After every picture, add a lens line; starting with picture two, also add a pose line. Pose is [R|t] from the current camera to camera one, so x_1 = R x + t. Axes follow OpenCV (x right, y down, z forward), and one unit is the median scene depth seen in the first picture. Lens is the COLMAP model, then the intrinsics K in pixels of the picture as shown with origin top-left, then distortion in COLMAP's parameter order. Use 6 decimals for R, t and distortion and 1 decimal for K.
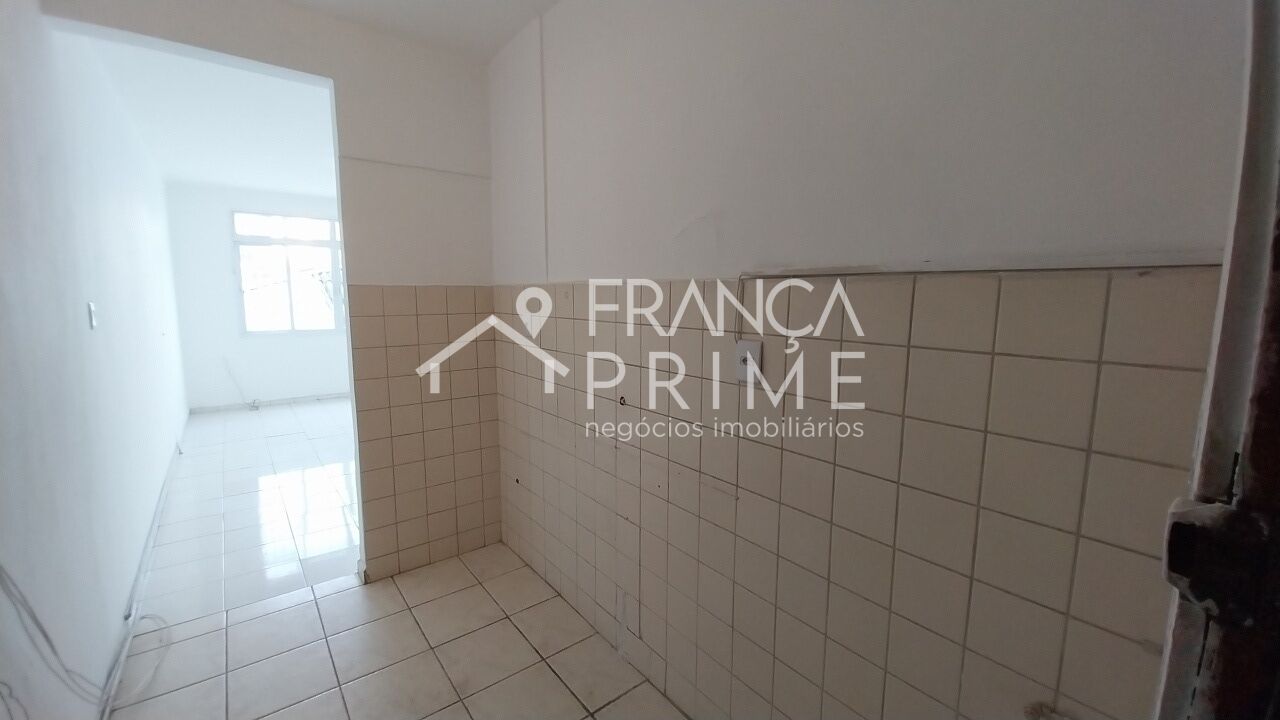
lens RADIAL K [[509.4, 0, 640.0], [0, 509.4, 360.0], [0, 0, 1]] dist [0.022782, -0.017988]
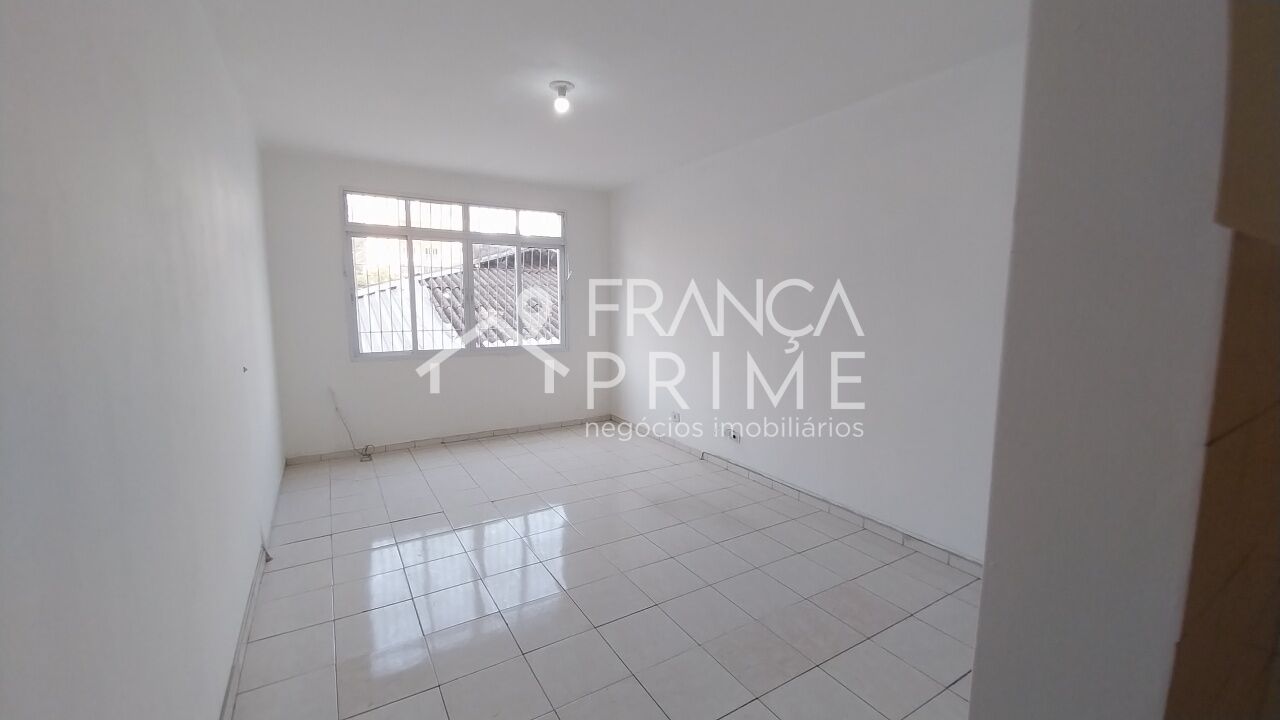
lens RADIAL K [[509.4, 0, 640.0], [0, 509.4, 360.0], [0, 0, 1]] dist [0.022782, -0.017988]
pose [[0.992328, 0.010892, -0.123152, -0.650645], [-0.011944, 0.999898, -0.007811, -0.107320], [0.123055, 0.009222, 0.992357, 0.756856]]
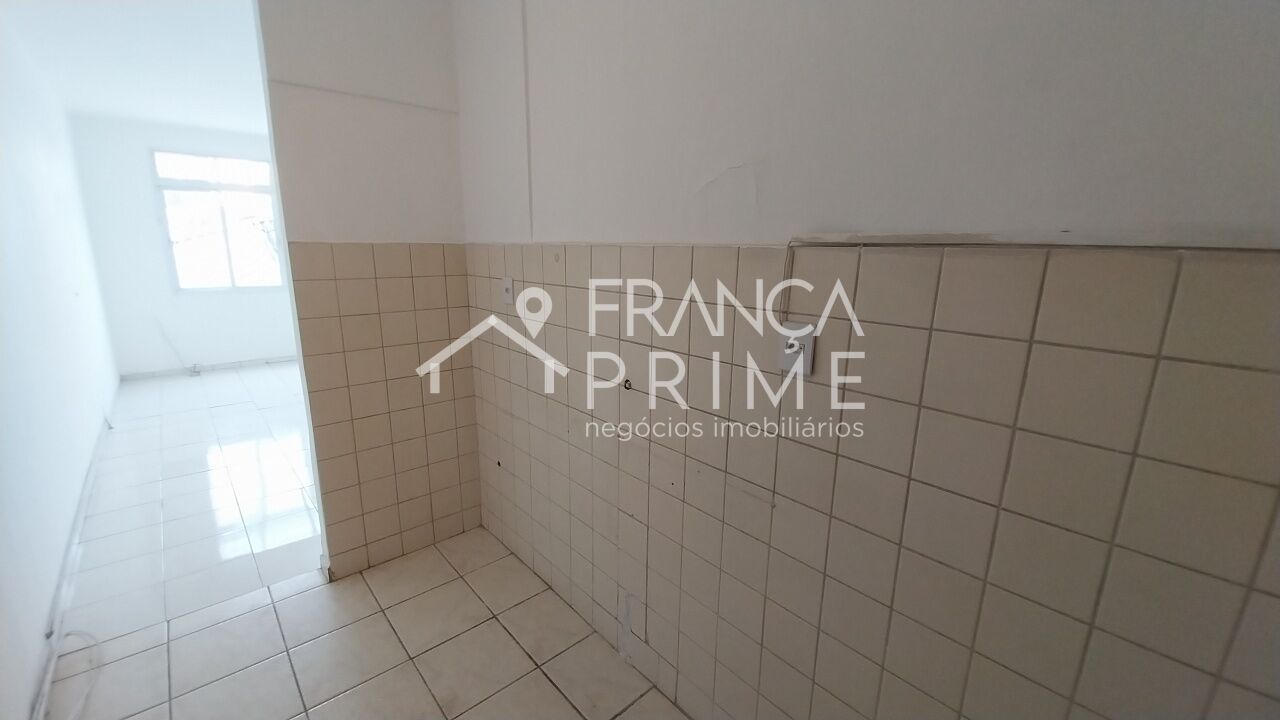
lens RADIAL K [[509.4, 0, 640.0], [0, 509.4, 360.0], [0, 0, 1]] dist [0.022782, -0.017988]
pose [[0.997952, -0.005044, 0.063772, -0.052698], [-0.000720, 0.995937, 0.090053, -0.030045], [-0.063967, -0.089915, 0.993893, 0.113235]]
